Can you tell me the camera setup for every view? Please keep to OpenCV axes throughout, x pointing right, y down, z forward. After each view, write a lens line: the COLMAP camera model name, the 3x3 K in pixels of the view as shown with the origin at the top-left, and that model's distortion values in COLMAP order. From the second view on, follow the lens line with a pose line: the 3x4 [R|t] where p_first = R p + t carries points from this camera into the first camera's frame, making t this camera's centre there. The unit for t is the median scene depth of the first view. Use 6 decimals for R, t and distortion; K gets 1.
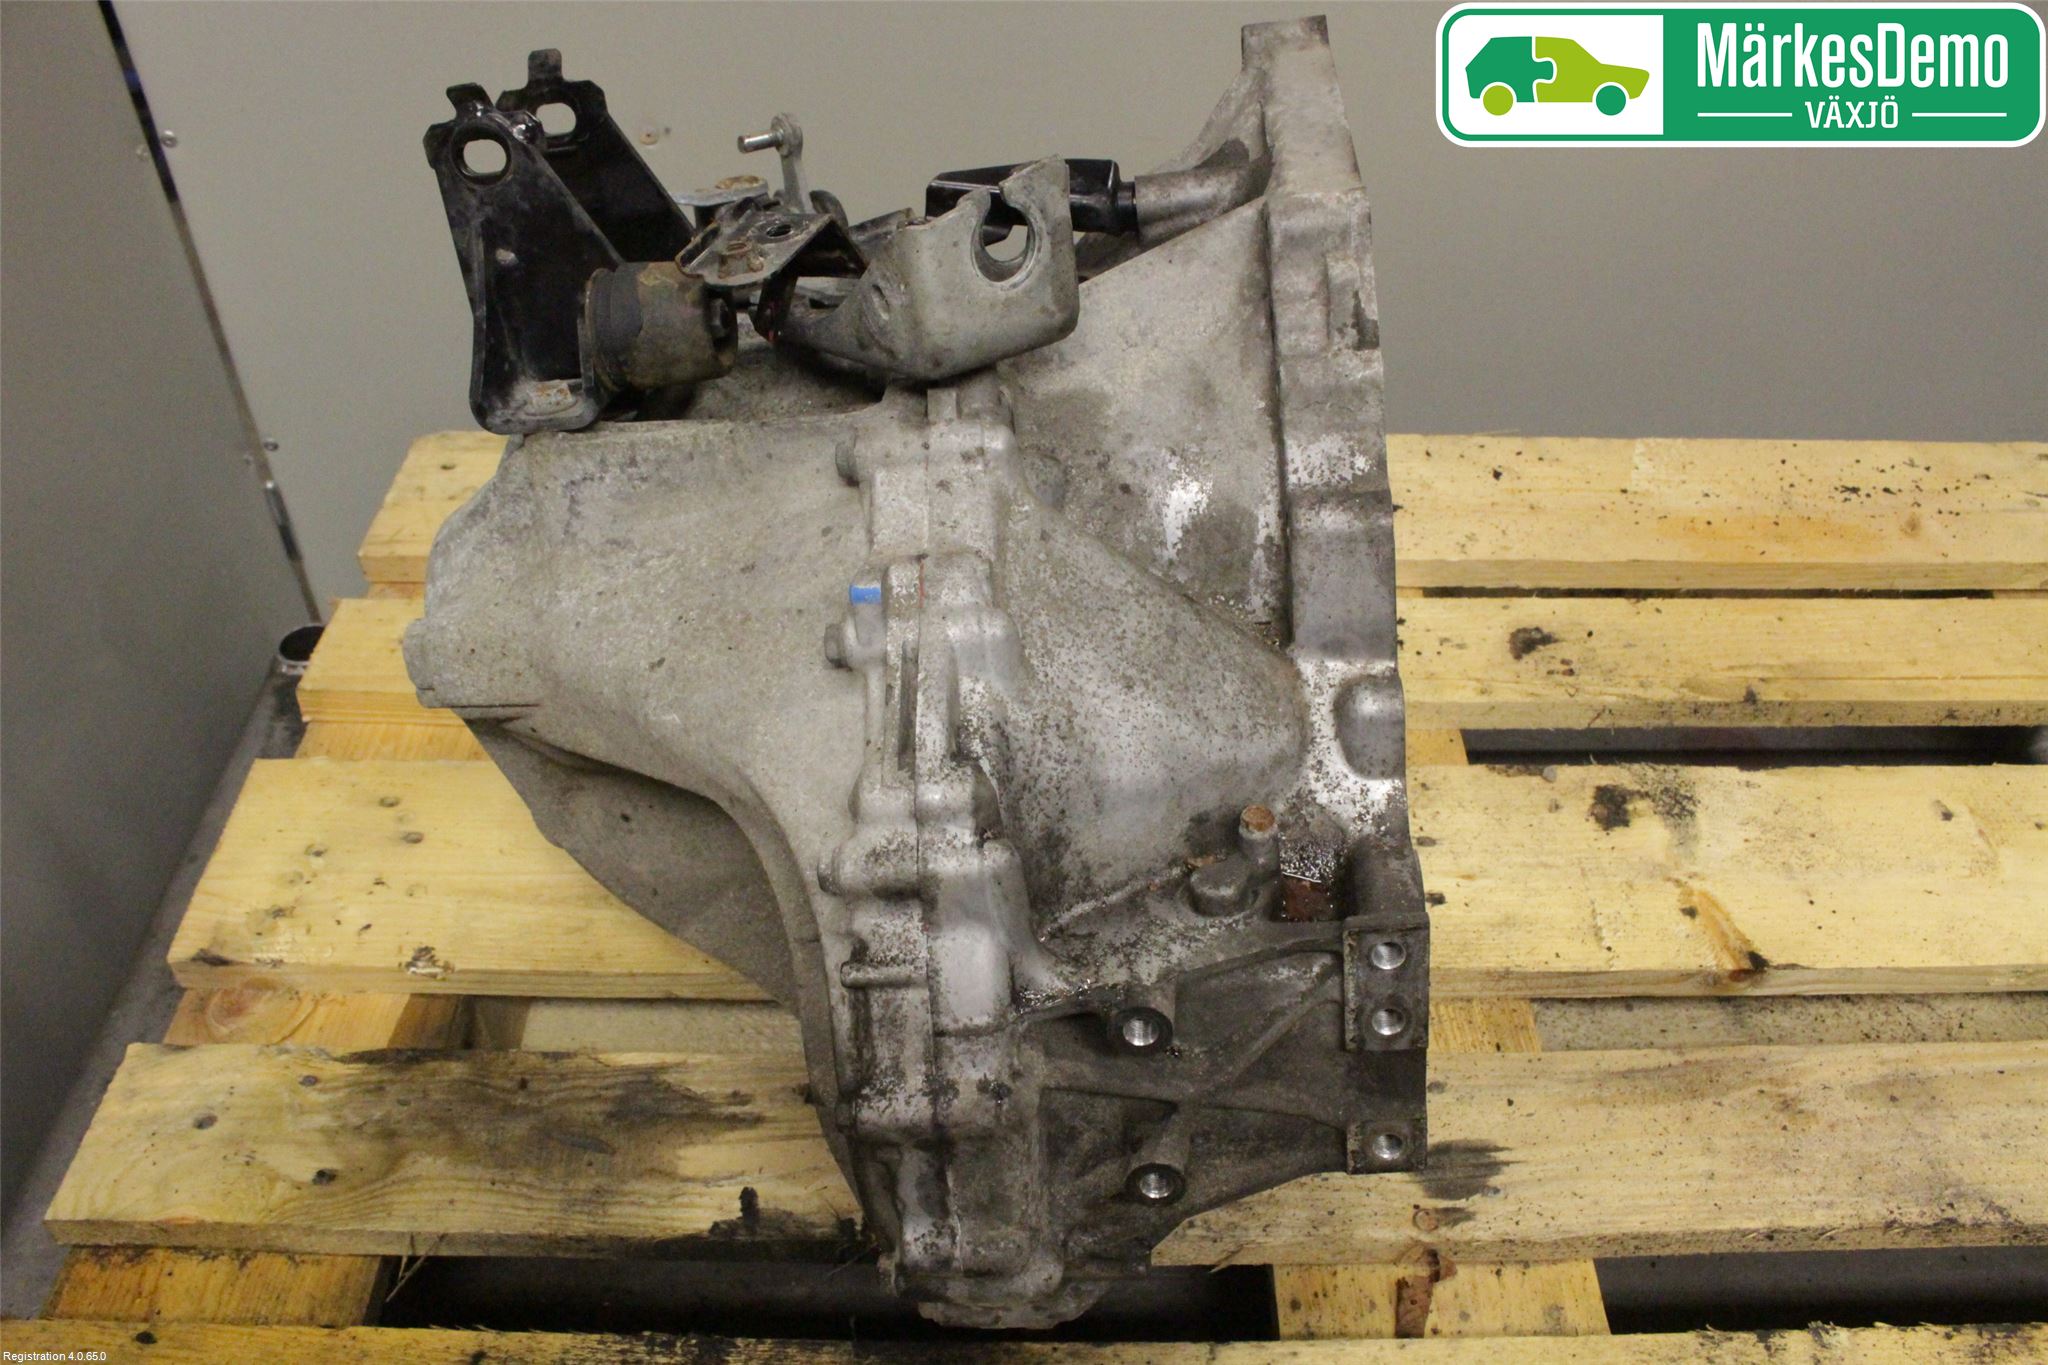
lens RADIAL K [[1600.2, 0, 1008.2], [0, 1600.2, 681.7], [0, 0, 1]] dist [-0.109623, 0.088085]
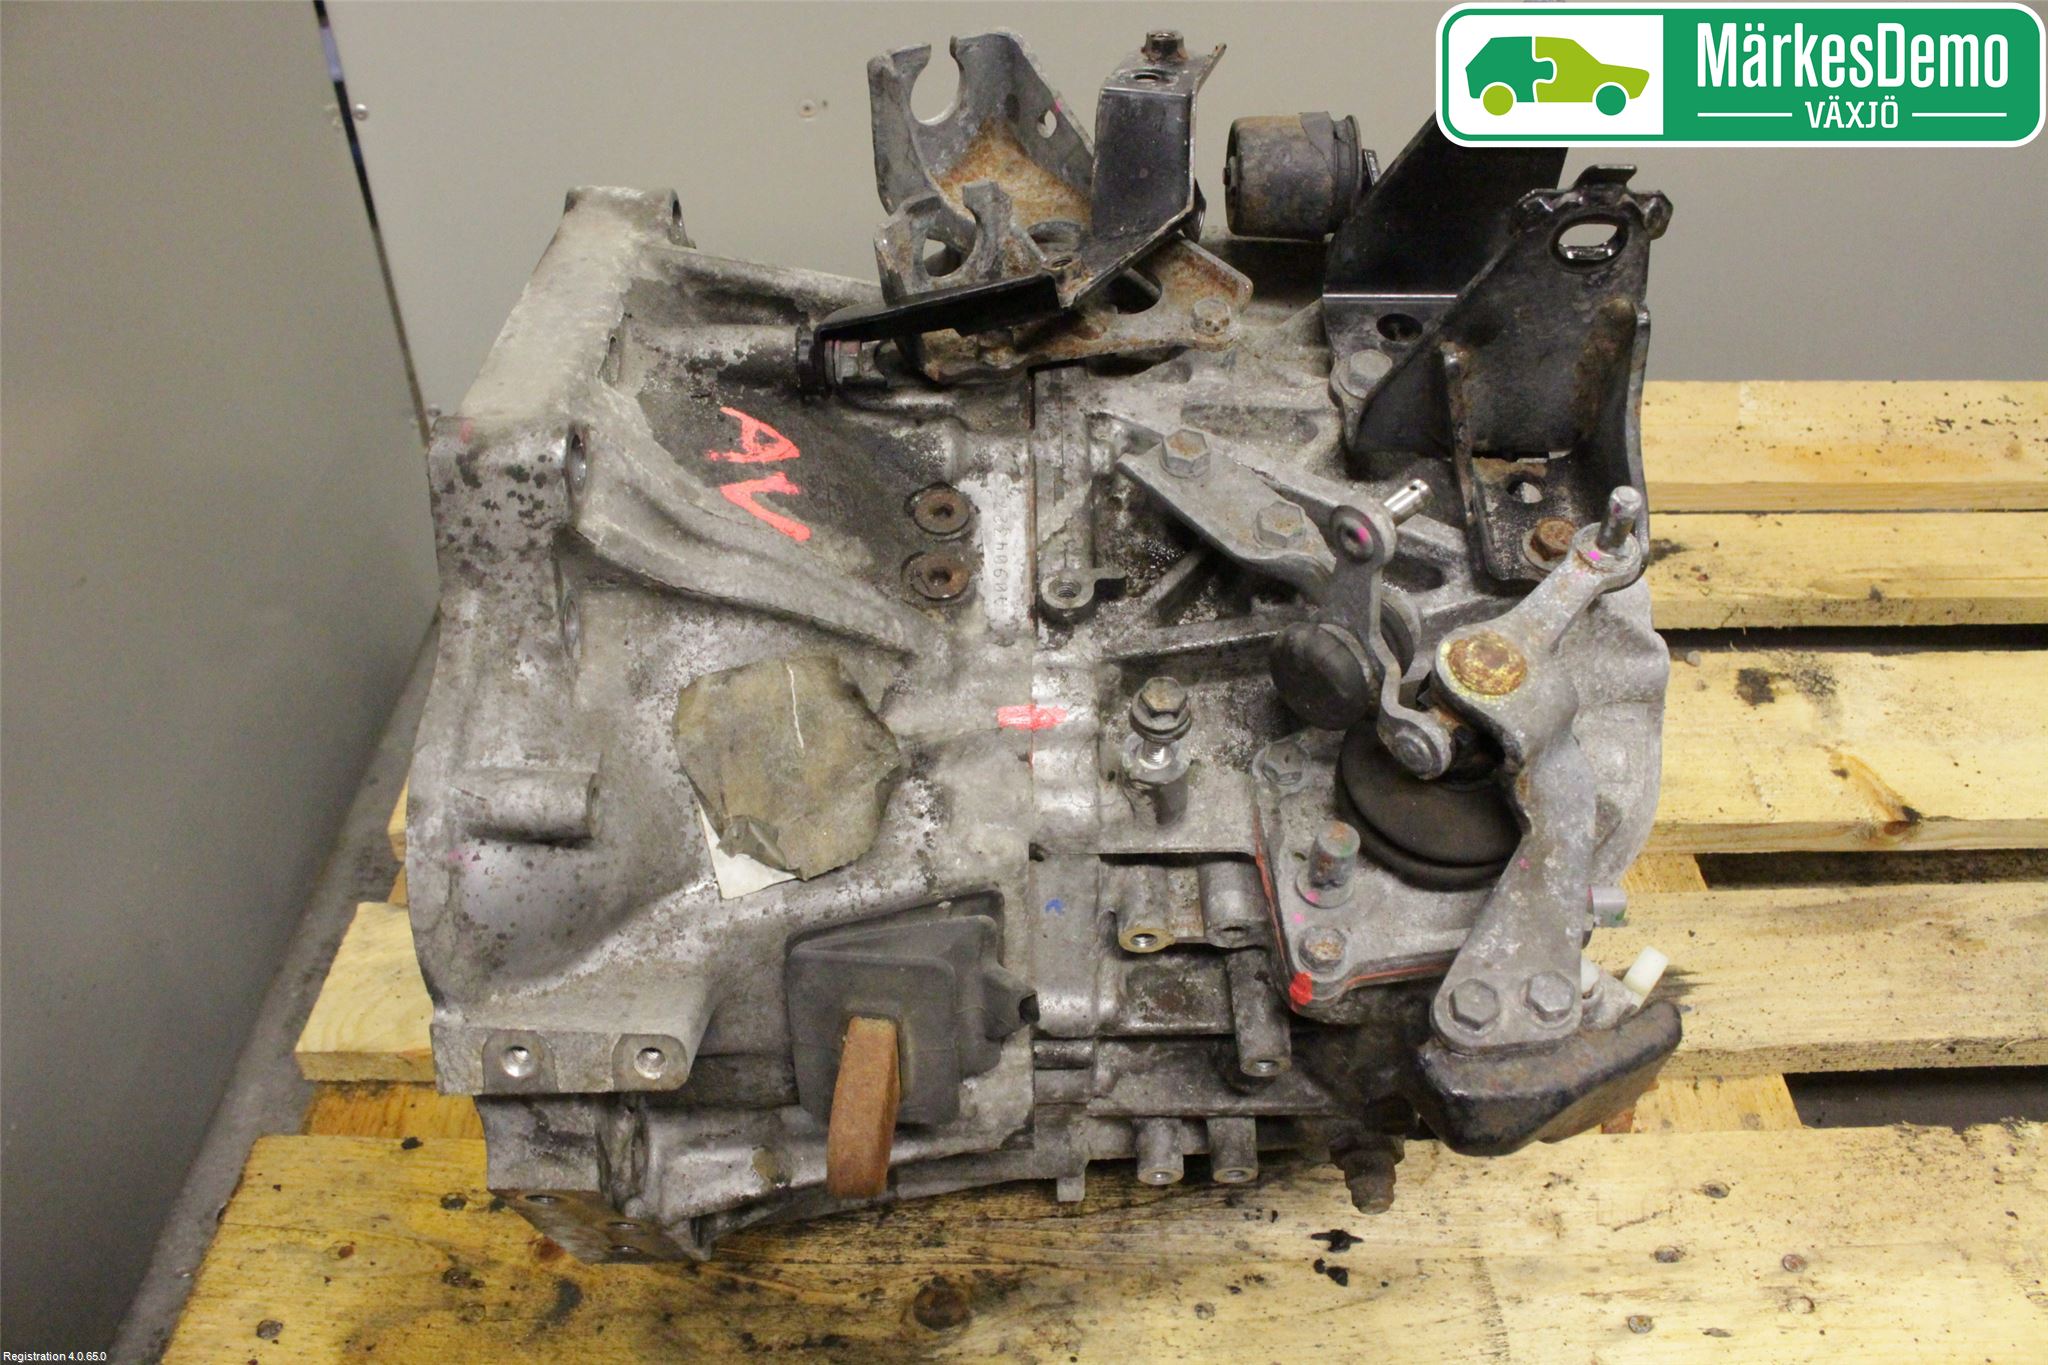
lens RADIAL K [[1600.2, 0, 1004.9], [0, 1600.2, 682.1], [0, 0, 1]] dist [-0.109623, 0.088085]
pose [[0.999927, -0.008284, -0.008765, -0.128466], [0.007677, 0.997709, -0.067210, 0.166614], [0.009302, 0.067138, 0.997700, -0.059691]]
